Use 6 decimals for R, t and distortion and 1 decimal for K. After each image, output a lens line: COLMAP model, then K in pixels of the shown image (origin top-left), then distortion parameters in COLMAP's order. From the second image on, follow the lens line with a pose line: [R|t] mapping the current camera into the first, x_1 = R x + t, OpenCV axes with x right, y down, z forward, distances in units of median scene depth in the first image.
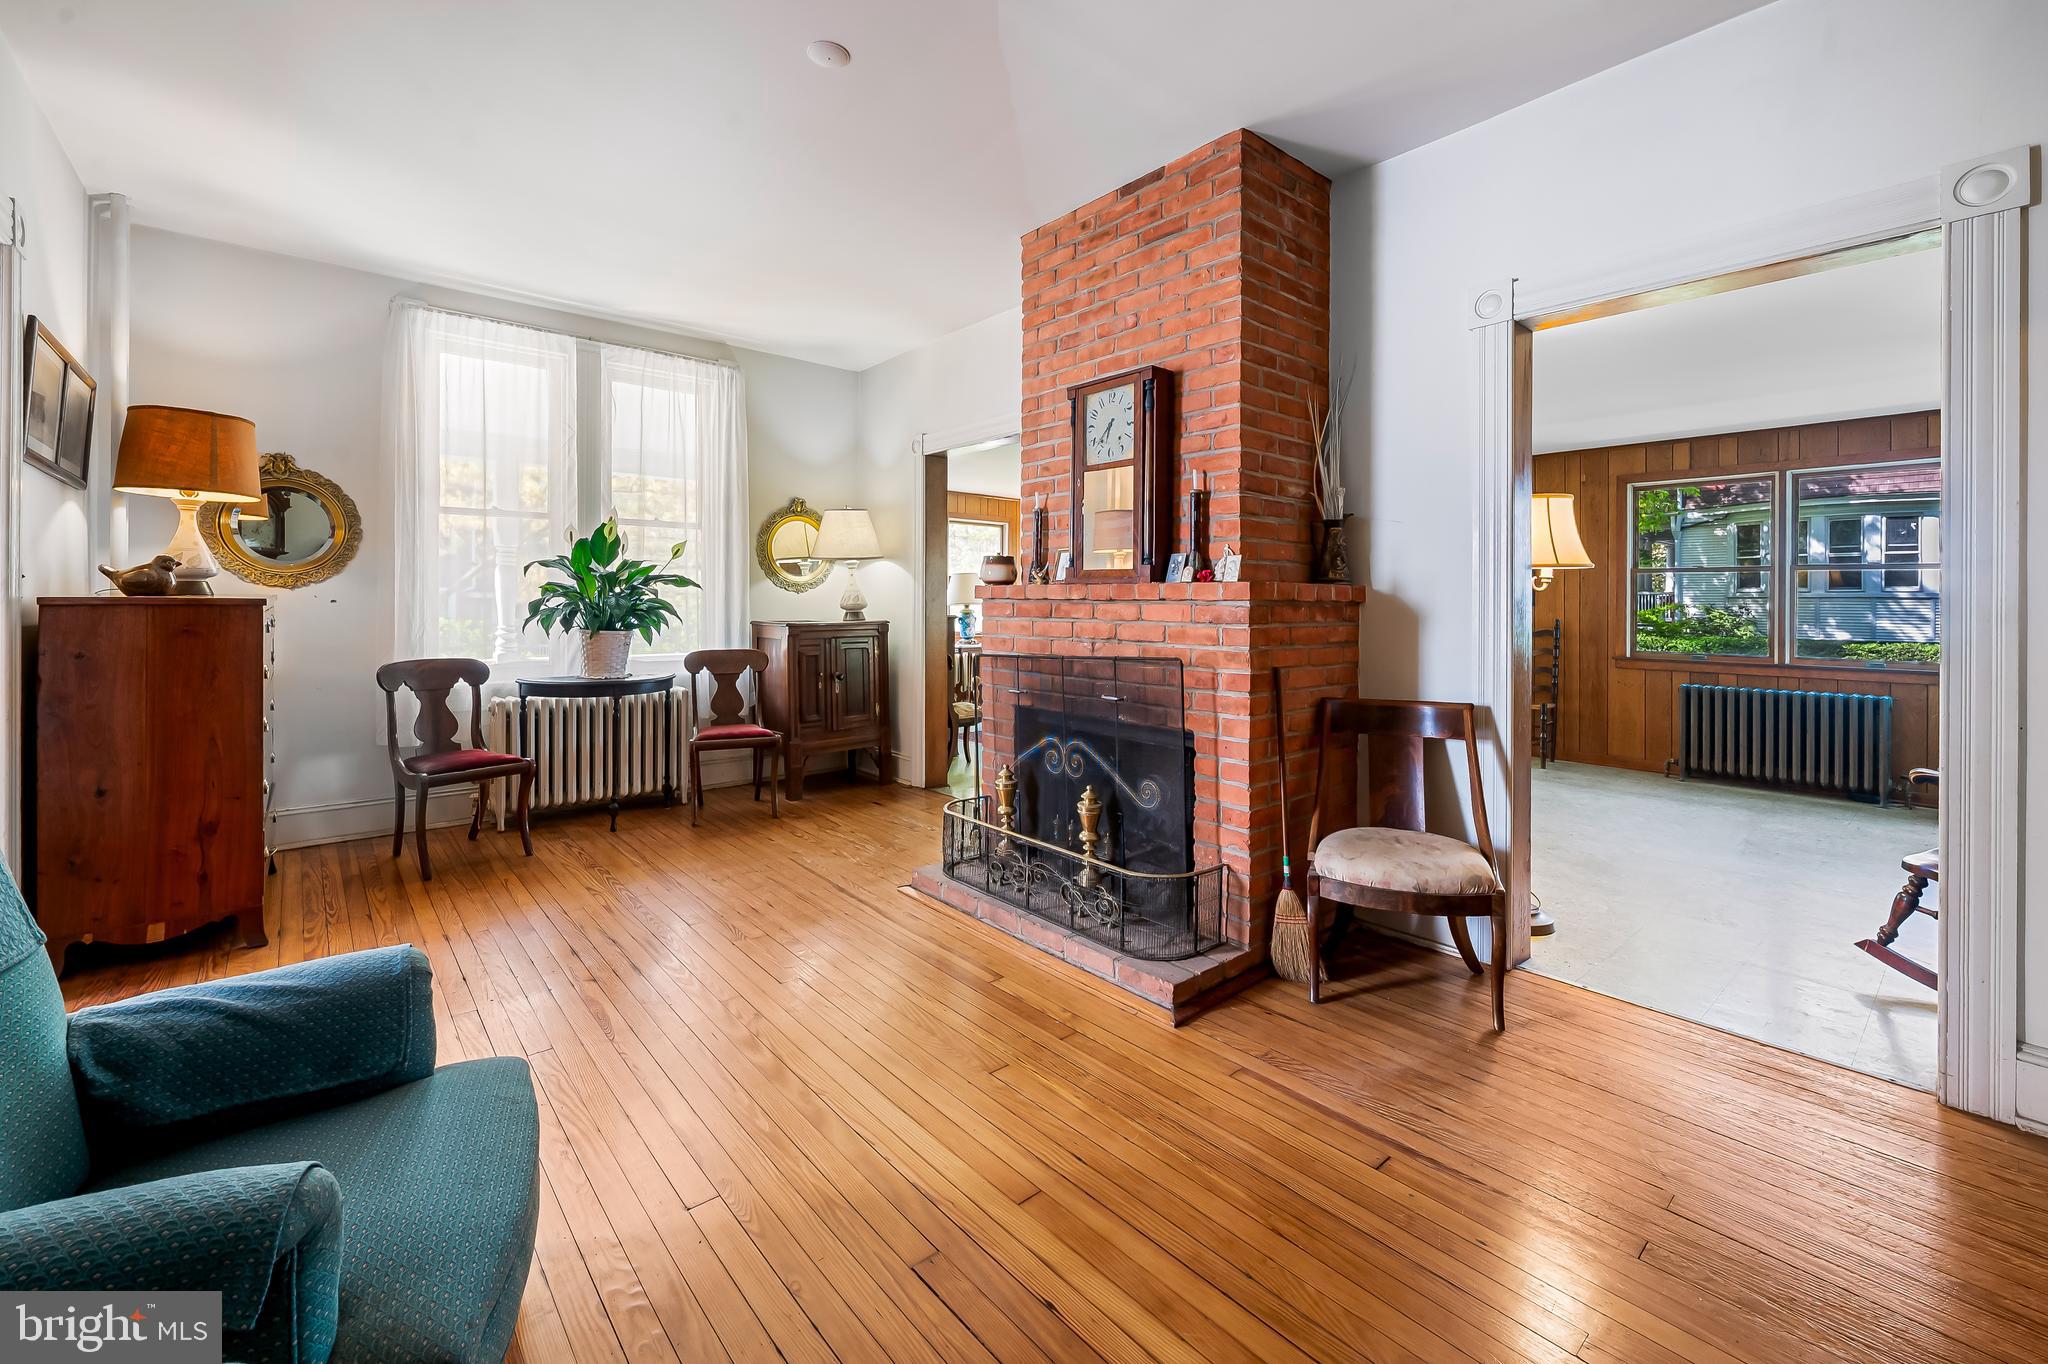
lens RADIAL K [[847.6, 0, 1041.3], [0, 847.6, 598.2], [0, 0, 1]] dist [-0.001442, -0.000159]
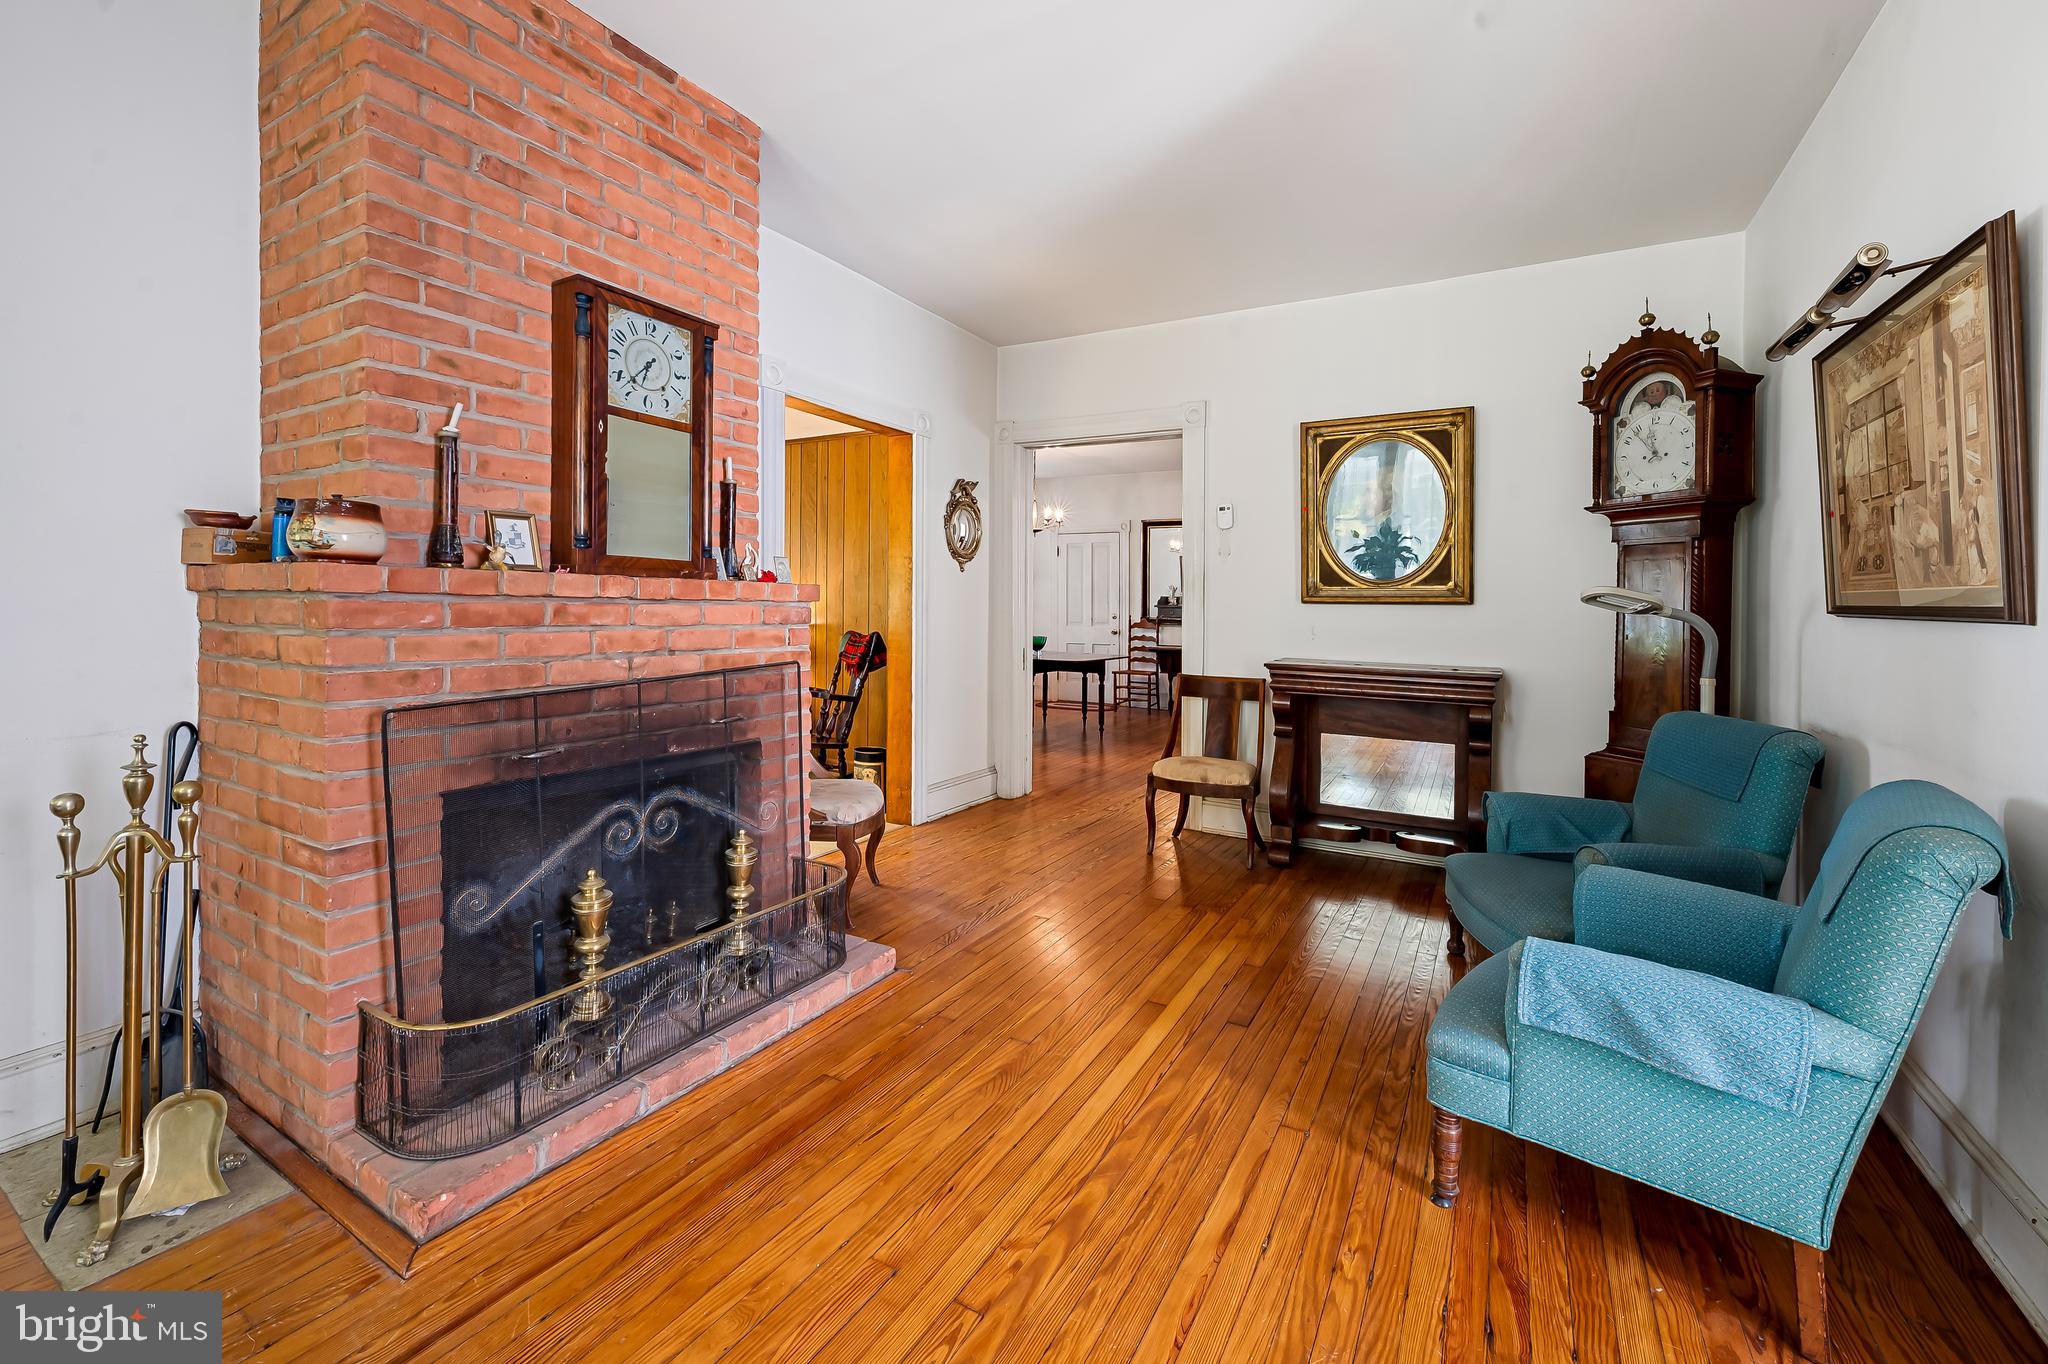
lens RADIAL K [[847.6, 0, 1015.3], [0, 847.6, 606.4], [0, 0, 1]] dist [-0.001442, -0.000159]
pose [[-0.316861, -0.002302, 0.948469, -0.522311], [-0.009723, 0.999952, -0.000822, 0.004257], [-0.948422, -0.009483, -0.316869, 0.664889]]
